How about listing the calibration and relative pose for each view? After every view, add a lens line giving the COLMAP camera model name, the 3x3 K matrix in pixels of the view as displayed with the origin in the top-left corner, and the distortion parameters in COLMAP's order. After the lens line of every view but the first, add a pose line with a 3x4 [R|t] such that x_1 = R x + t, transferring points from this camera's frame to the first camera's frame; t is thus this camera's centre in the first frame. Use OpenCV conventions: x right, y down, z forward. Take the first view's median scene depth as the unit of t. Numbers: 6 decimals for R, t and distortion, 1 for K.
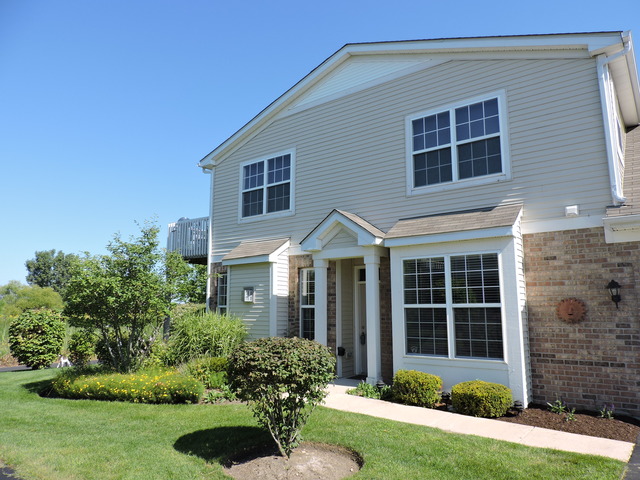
lens RADIAL K [[442.9, 0, 320.0], [0, 442.9, 240.0], [0, 0, 1]] dist [-0.026958, 0.003338]
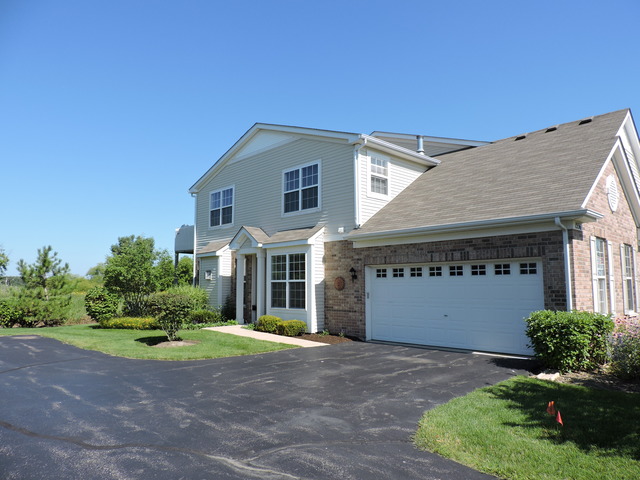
lens RADIAL K [[442.9, 0, 320.0], [0, 442.9, 240.0], [0, 0, 1]] dist [-0.026958, 0.003338]
pose [[0.987800, -0.016263, -0.154878, 0.605964], [0.023709, 0.998644, 0.046356, -0.089298], [0.153914, -0.049463, 0.986845, -0.678409]]
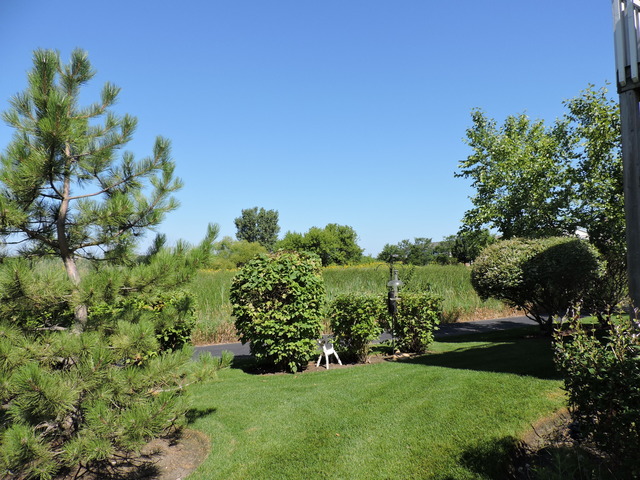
lens RADIAL K [[442.9, 0, 320.0], [0, 442.9, 240.0], [0, 0, 1]] dist [-0.026958, 0.003338]
pose [[0.920538, -0.031093, -0.389414, -0.678125], [0.072371, 0.993146, 0.091780, 0.172442], [0.383891, -0.112669, 0.916479, 0.942116]]
